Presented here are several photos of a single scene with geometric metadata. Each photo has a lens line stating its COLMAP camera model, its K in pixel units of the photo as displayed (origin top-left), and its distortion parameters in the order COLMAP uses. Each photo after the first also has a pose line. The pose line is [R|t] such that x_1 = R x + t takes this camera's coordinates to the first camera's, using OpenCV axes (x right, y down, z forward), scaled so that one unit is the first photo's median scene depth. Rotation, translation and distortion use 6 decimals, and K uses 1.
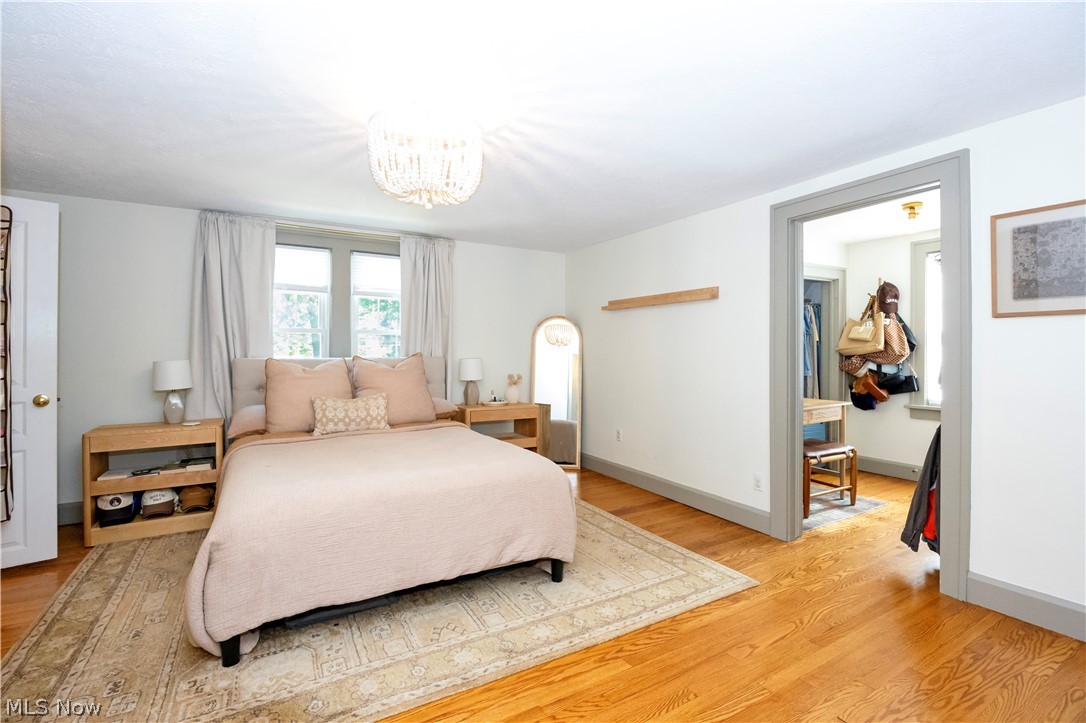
lens RADIAL K [[486.9, 0, 543.3], [0, 486.9, 356.2], [0, 0, 1]] dist [-0.001428, -0.000345]
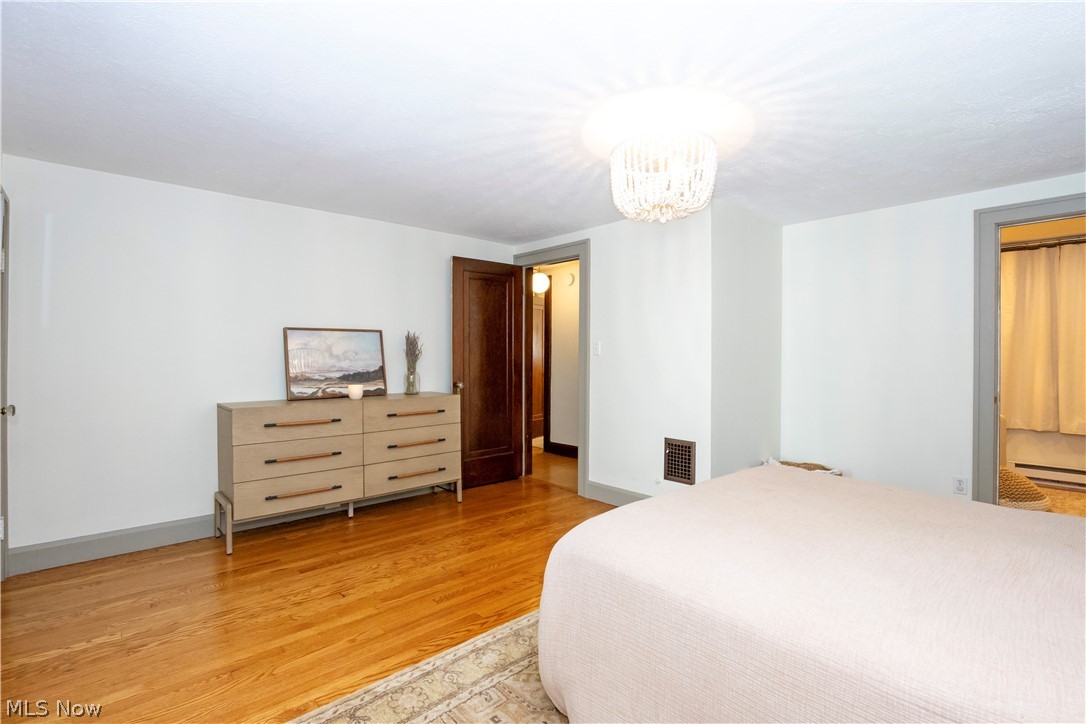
lens RADIAL K [[486.9, 0, 545.5], [0, 486.9, 359.5], [0, 0, 1]] dist [-0.001428, -0.000345]
pose [[-0.981564, -0.004387, -0.191082, 0.234135], [-0.007025, 0.999889, 0.013127, -0.013053], [0.191004, 0.014227, -0.981486, 2.108546]]
